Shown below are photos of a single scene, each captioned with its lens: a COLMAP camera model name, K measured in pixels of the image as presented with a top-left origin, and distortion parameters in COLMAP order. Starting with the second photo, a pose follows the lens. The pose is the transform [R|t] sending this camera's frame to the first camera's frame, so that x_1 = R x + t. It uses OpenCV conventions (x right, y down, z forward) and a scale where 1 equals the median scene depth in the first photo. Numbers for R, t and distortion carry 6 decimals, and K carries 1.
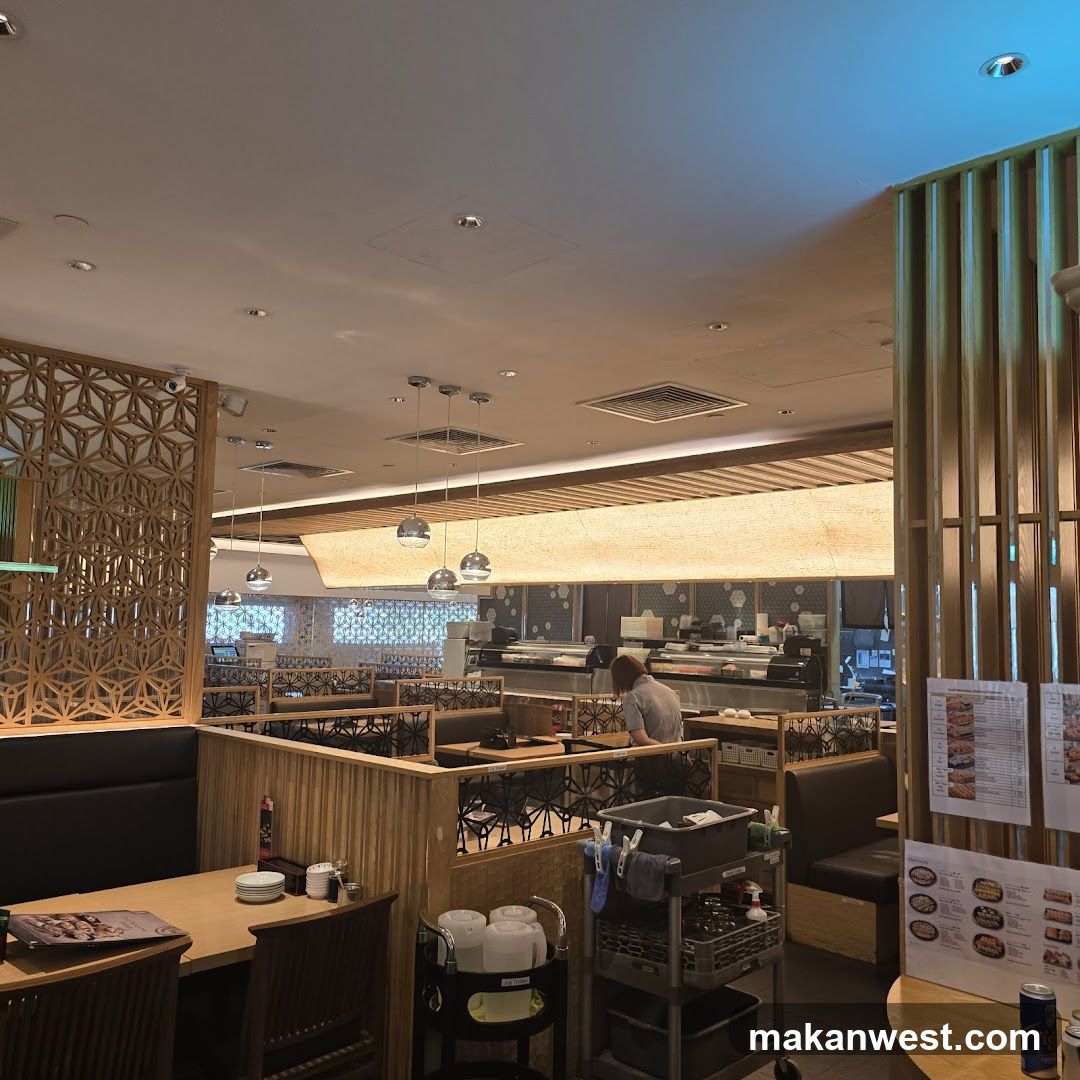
lens RADIAL K [[945.2, 0, 542.8], [0, 945.2, 532.0], [0, 0, 1]] dist [0.031773, -0.021323]
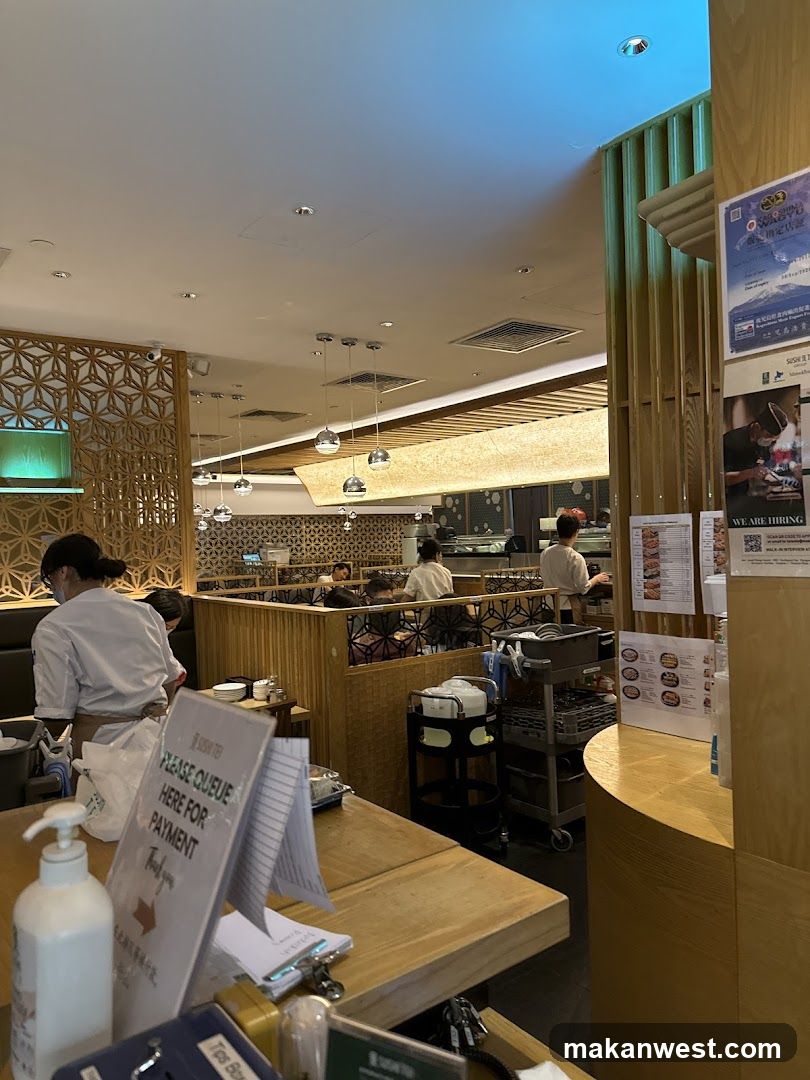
lens RADIAL K [[754.6, 0, 403.3], [0, 754.6, 550.4], [0, 0, 1]] dist [0.013013, -0.014027]
pose [[0.987428, -0.050759, -0.149701, 0.133462], [0.067846, 0.991464, 0.111333, 0.031803], [0.142772, -0.120090, 0.982443, -0.076592]]
